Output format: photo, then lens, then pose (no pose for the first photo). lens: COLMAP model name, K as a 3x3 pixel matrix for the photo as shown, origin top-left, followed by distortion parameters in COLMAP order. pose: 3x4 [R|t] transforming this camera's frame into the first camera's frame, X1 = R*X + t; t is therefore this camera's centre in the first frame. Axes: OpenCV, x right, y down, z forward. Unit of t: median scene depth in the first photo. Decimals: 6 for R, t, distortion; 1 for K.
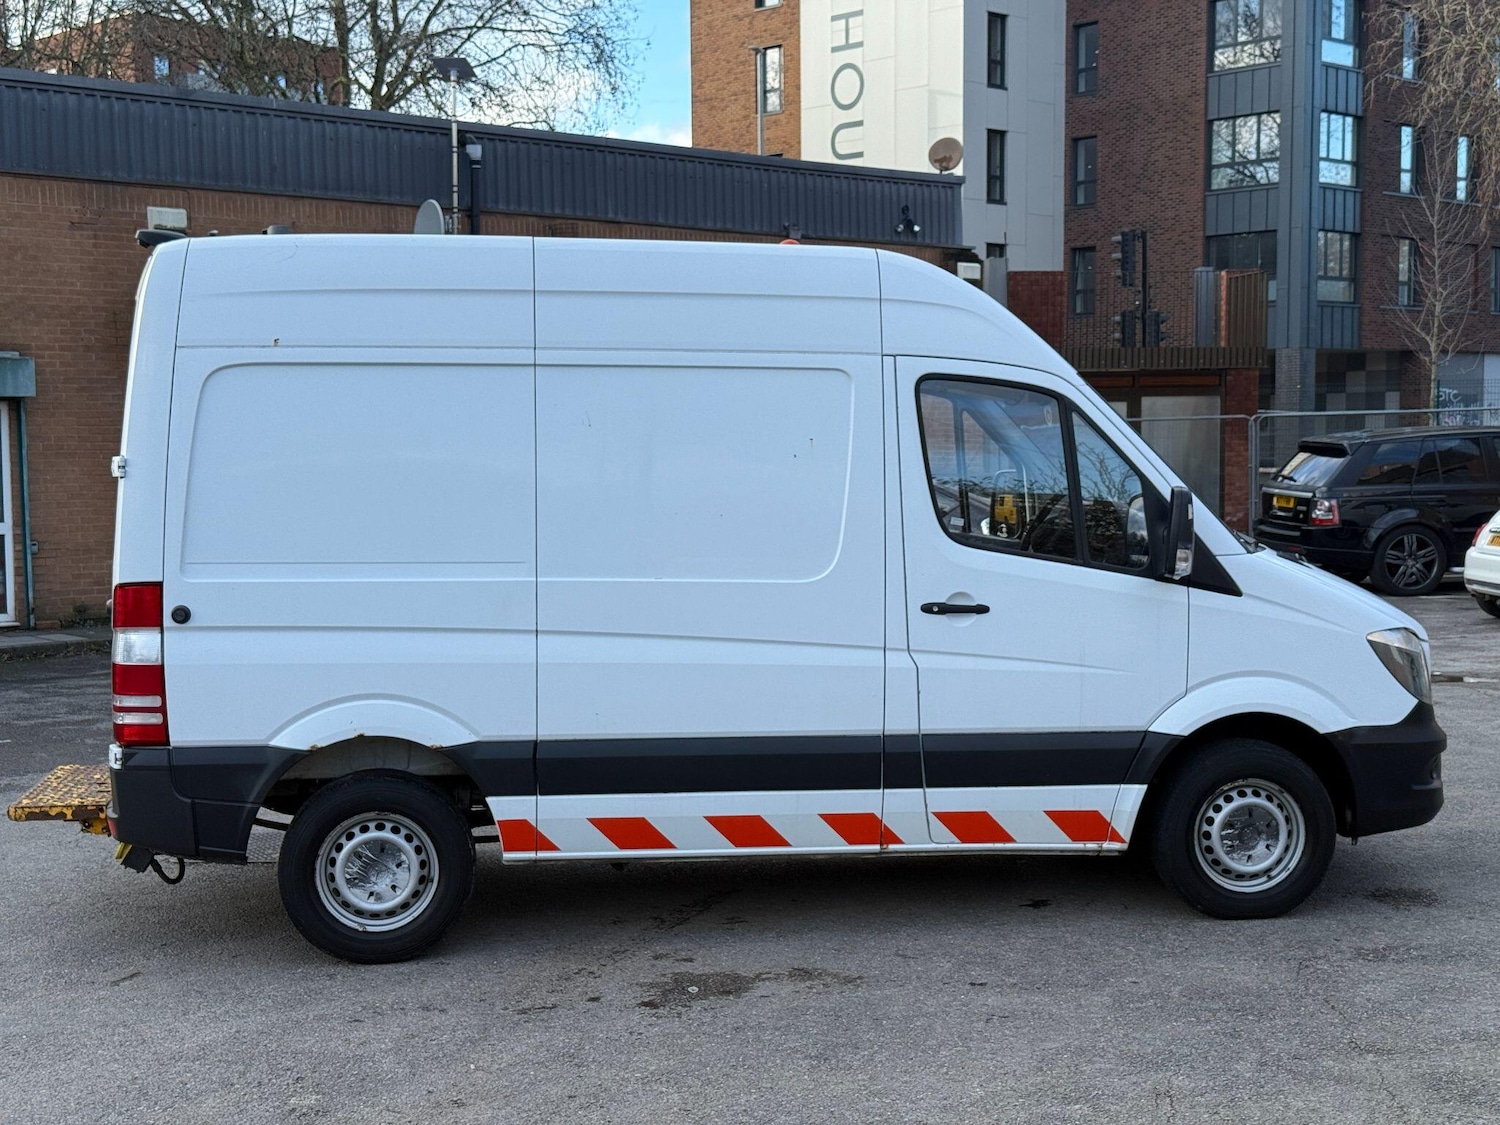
lens RADIAL K [[2092.0, 0, 739.9], [0, 2092.0, 563.9], [0, 0, 1]] dist [0.190994, -0.407666]
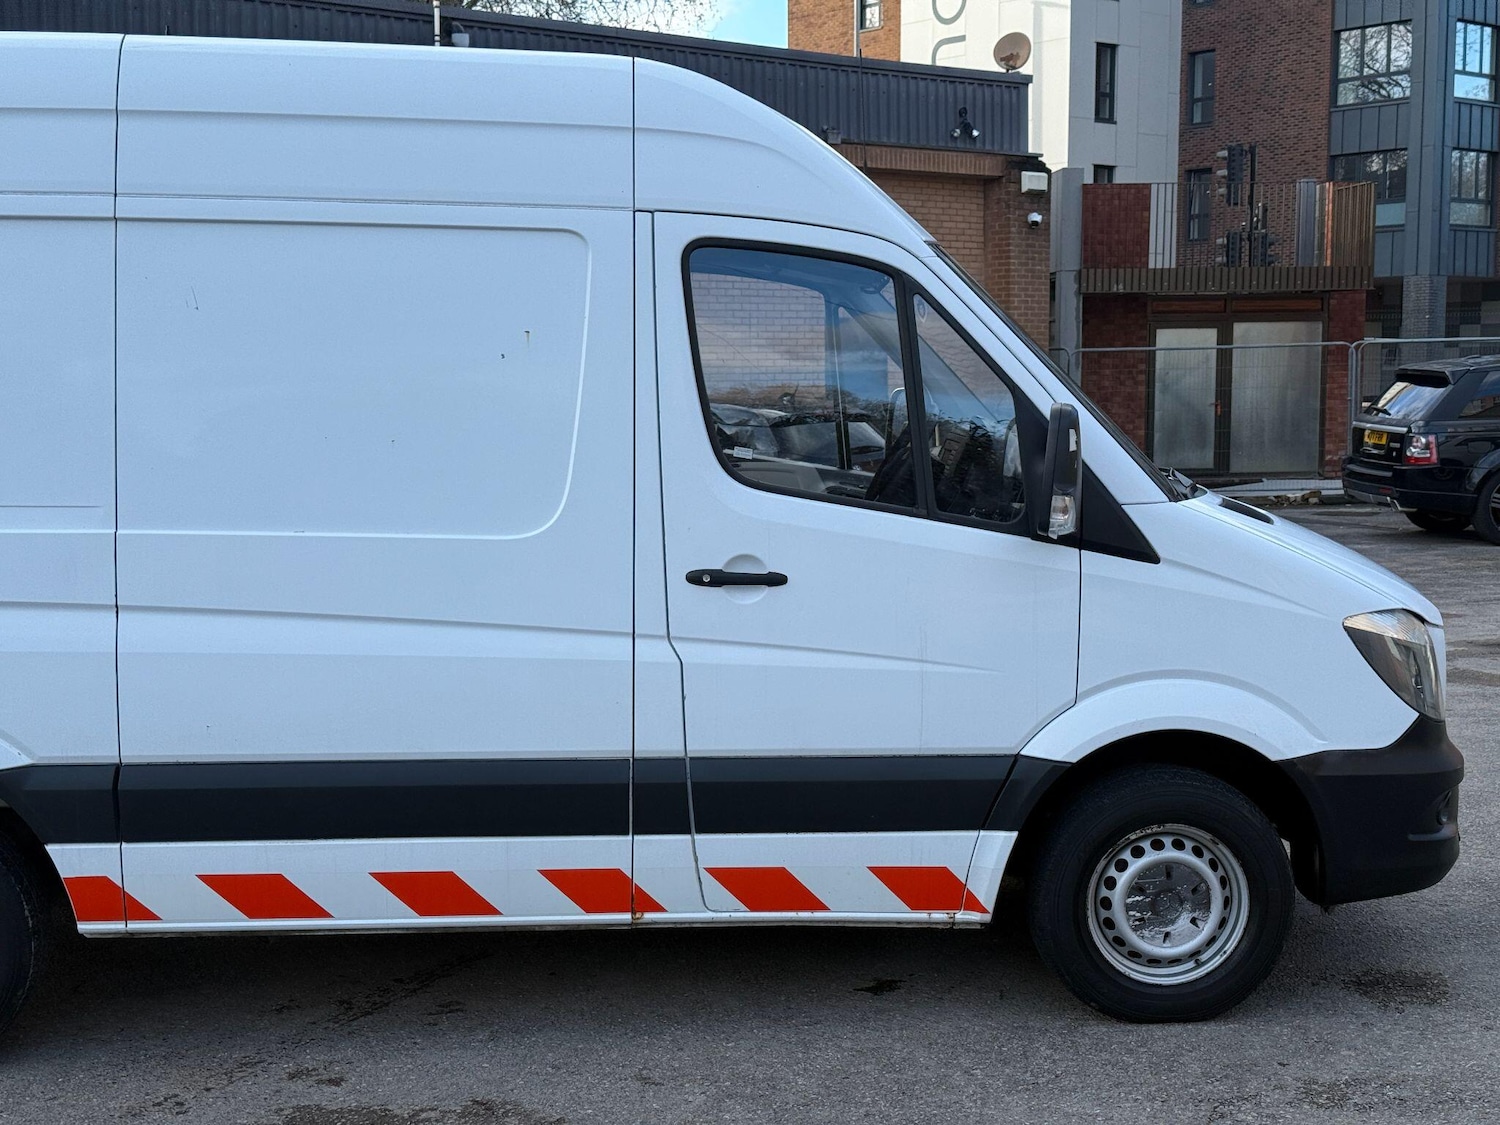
lens RADIAL K [[2092.0, 0, 739.9], [0, 2092.0, 563.9], [0, 0, 1]] dist [0.190994, -0.407666]
pose [[0.998080, 0.009361, -0.061228, 0.134328], [-0.007529, 0.999519, 0.030085, -0.004015], [0.061480, -0.029567, 0.997670, 0.282030]]
